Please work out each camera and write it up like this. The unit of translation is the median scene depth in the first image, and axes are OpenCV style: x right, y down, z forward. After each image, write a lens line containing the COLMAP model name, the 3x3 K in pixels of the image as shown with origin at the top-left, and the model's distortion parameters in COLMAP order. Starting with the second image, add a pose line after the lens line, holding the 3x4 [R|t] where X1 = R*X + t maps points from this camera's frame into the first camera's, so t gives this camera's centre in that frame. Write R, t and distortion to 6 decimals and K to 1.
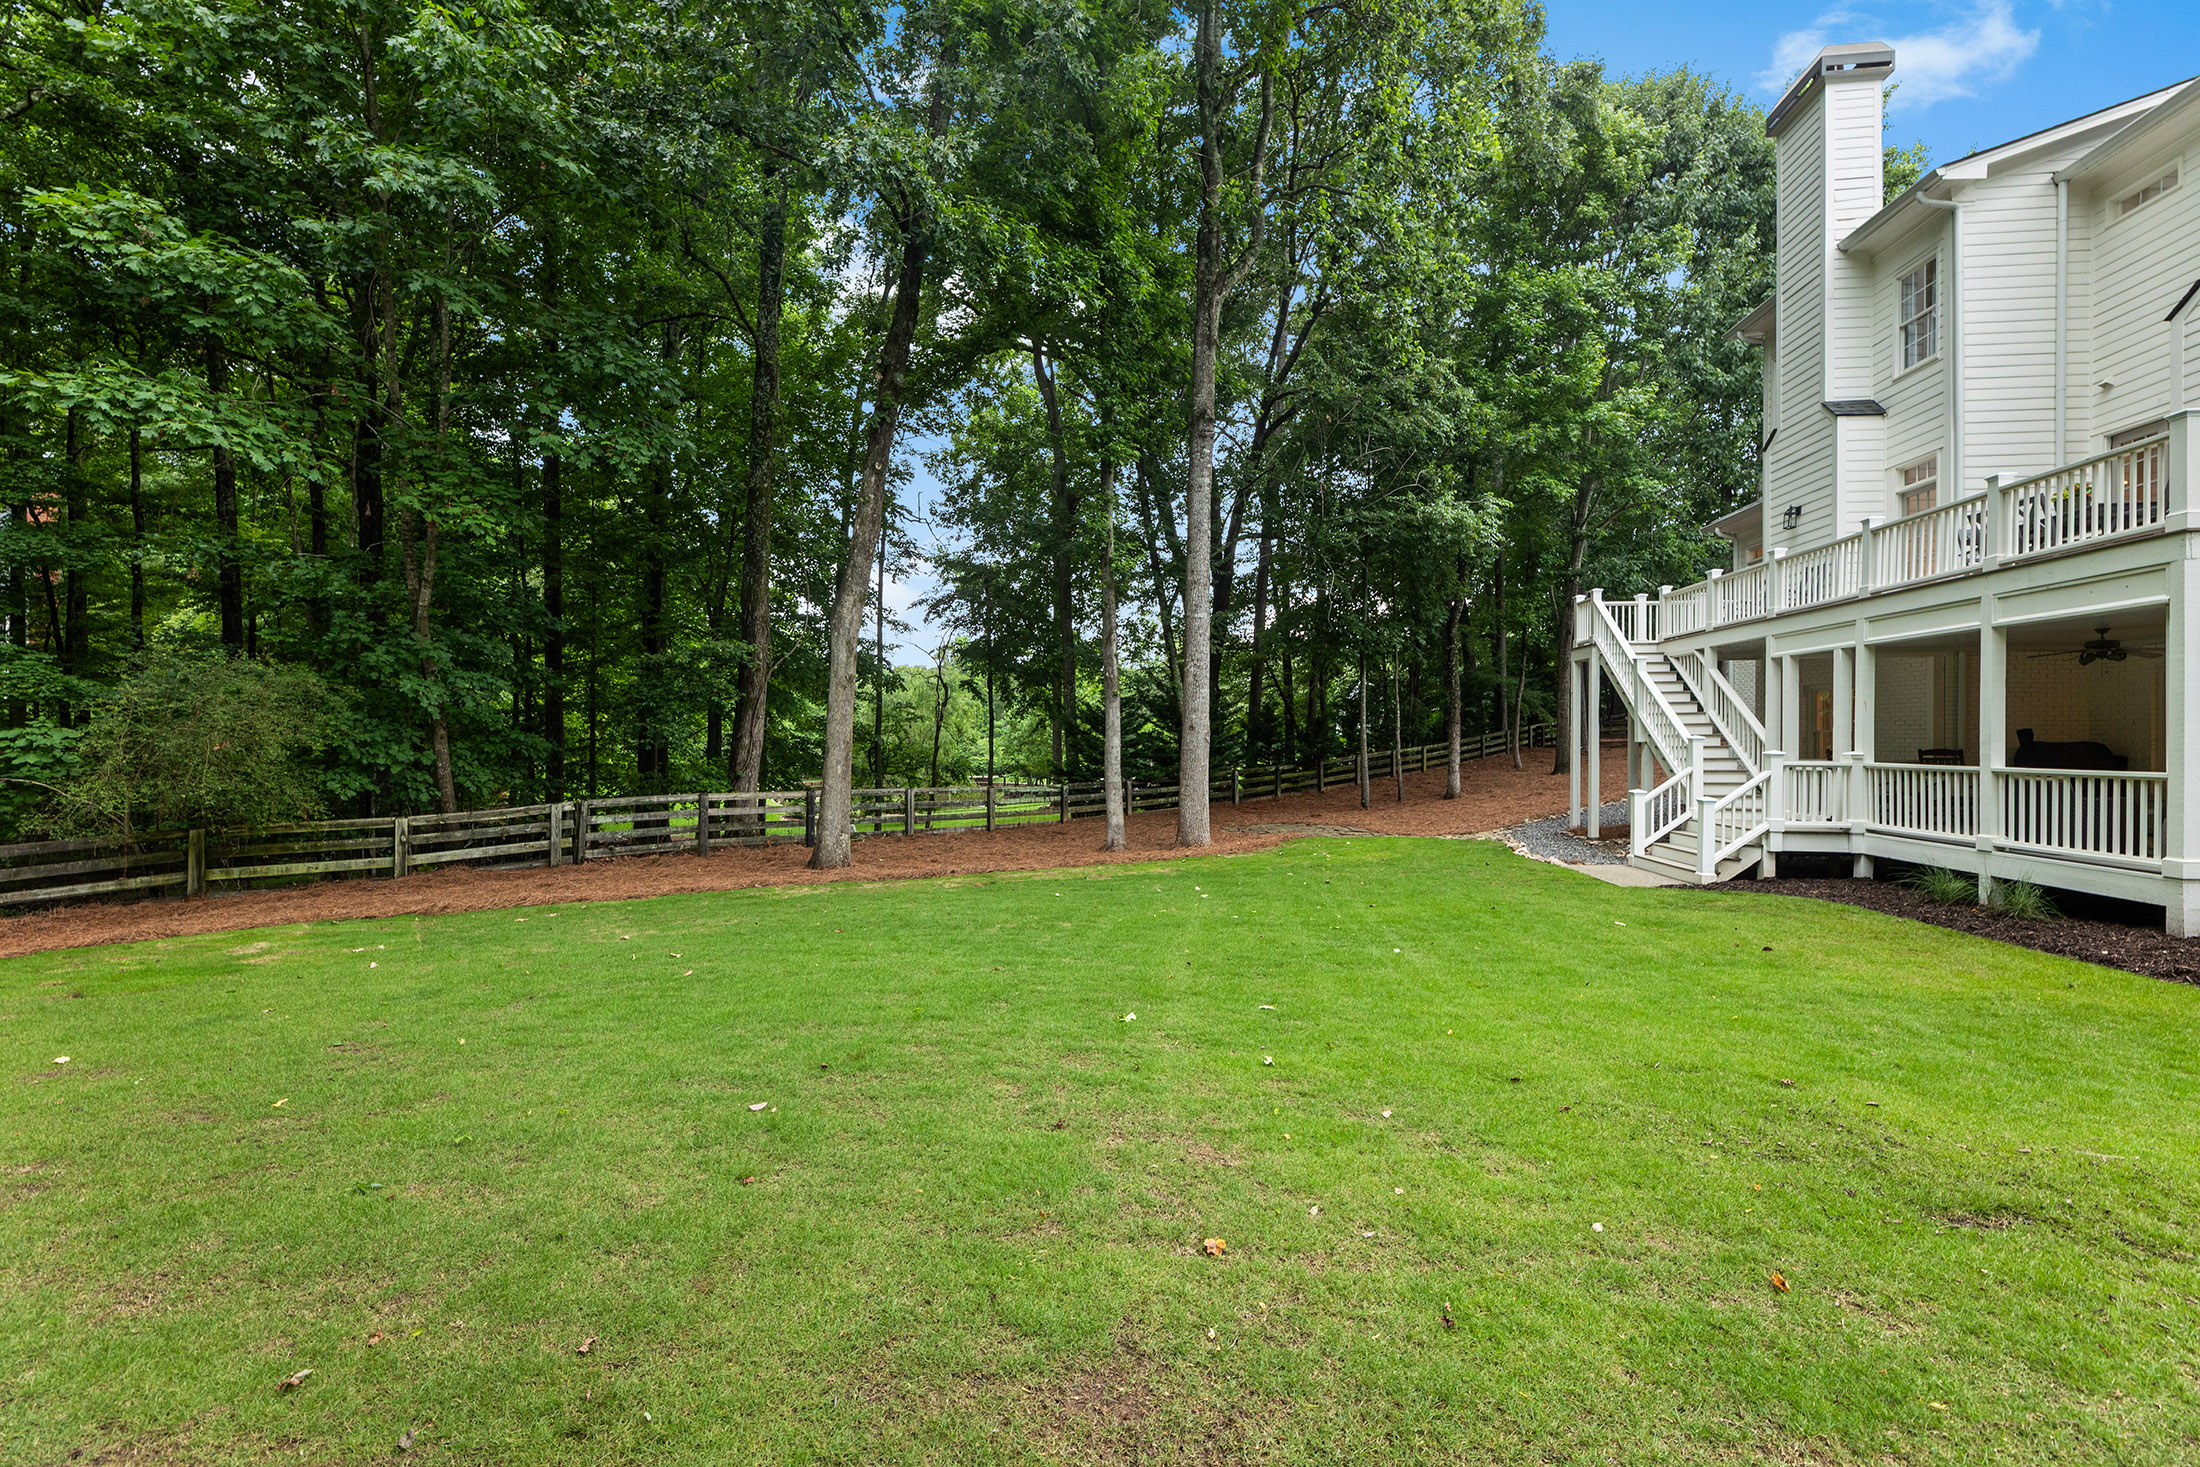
lens RADIAL K [[888.6, 0, 1106.1], [0, 888.6, 741.5], [0, 0, 1]] dist [-0.000228, -0.000021]
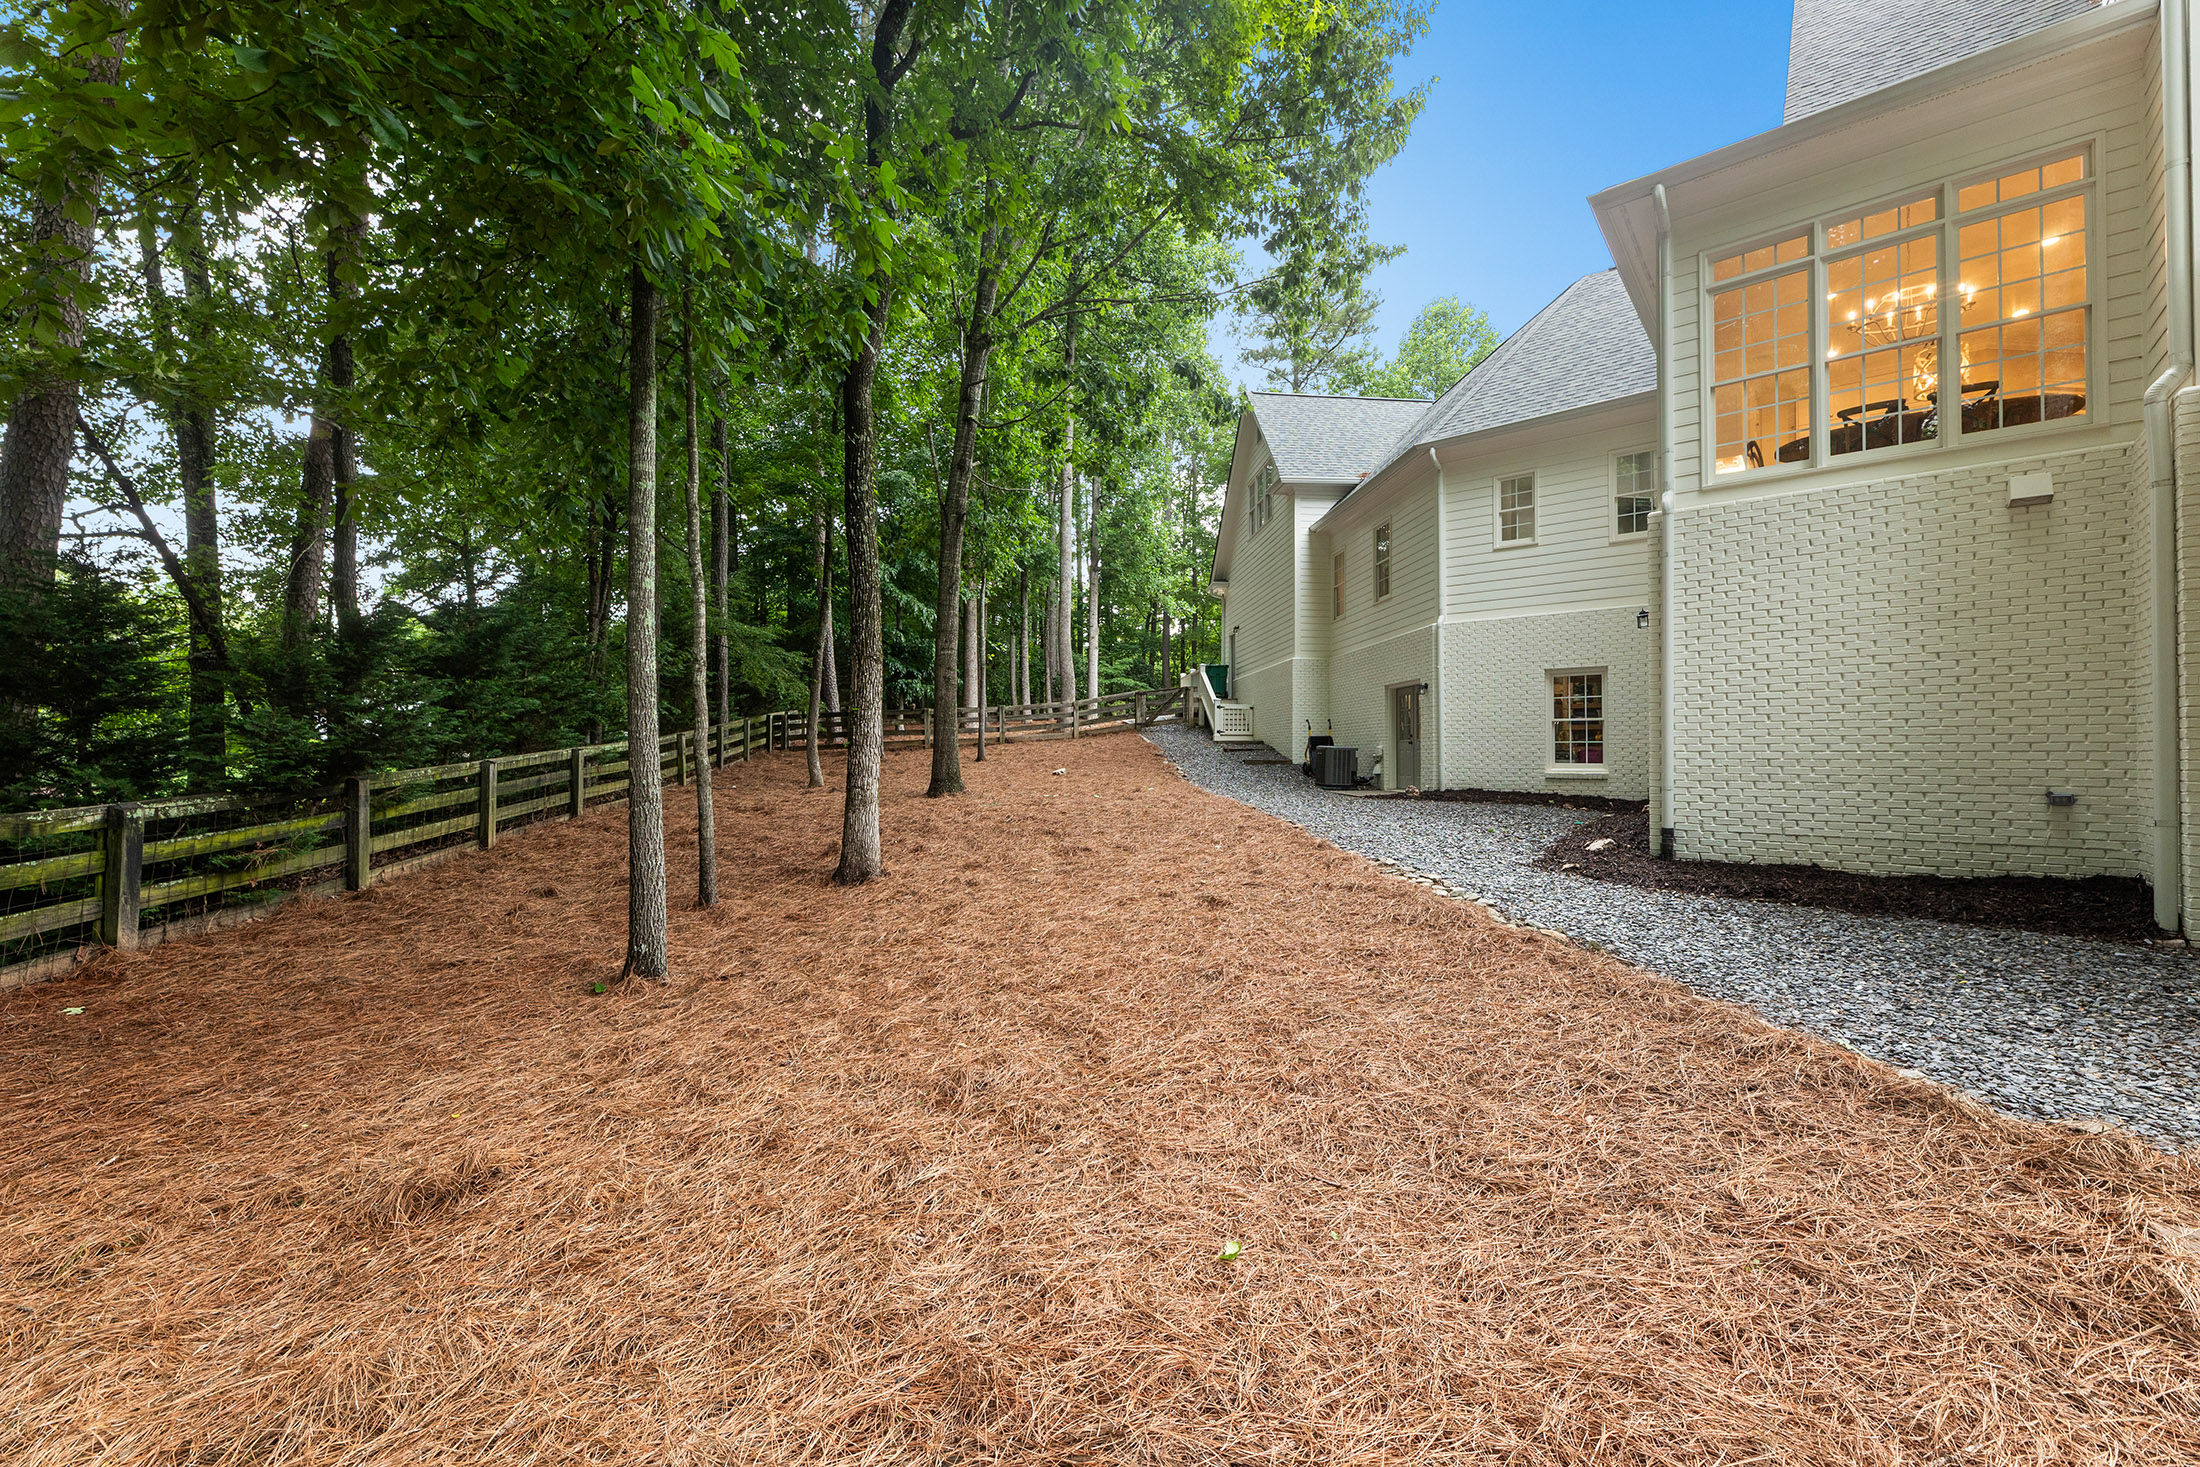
lens RADIAL K [[888.6, 0, 1100.1], [0, 888.6, 744.9], [0, 0, 1]] dist [-0.000228, -0.000021]
pose [[0.551119, 0.012811, 0.834328, 0.318751], [-0.001577, 0.999896, -0.014312, 0.035339], [-0.834425, 0.006572, 0.551082, 1.513127]]
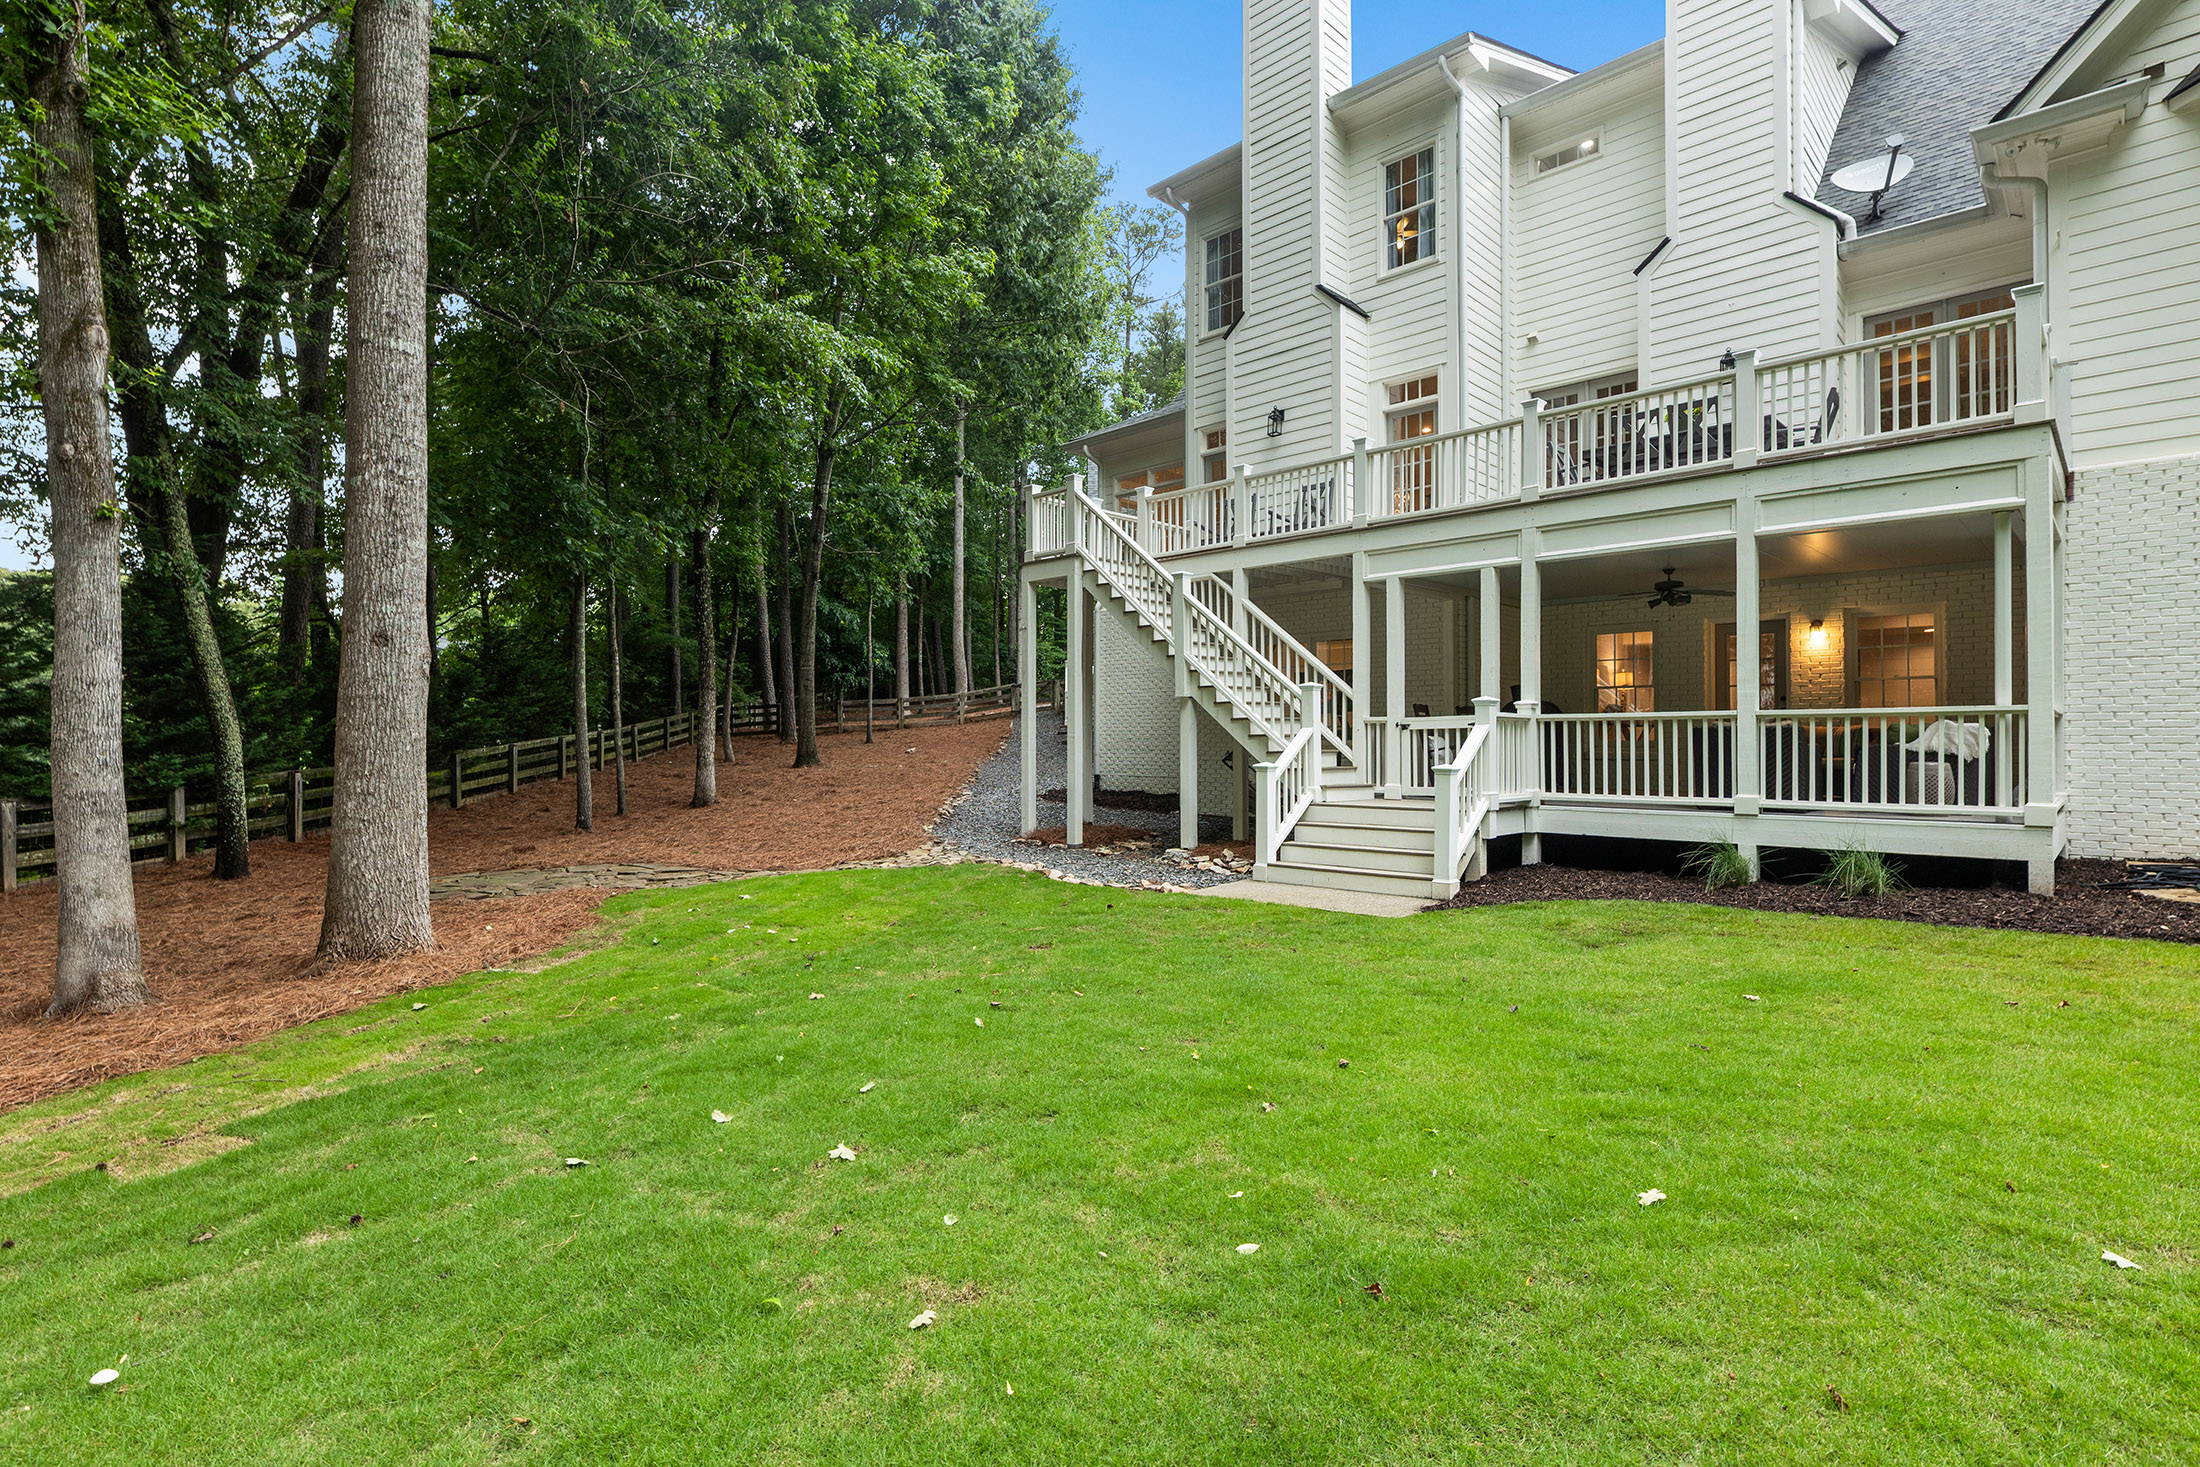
lens RADIAL K [[1055.7, 0, 1094.9], [0, 1055.7, 732.2], [0, 0, 1]] dist [0.002593, -0.000049]
pose [[0.612110, 0.002127, 0.790770, -0.090766], [0.005744, 0.999958, -0.007136, 0.036849], [-0.790752, 0.008910, 0.612072, 0.626962]]
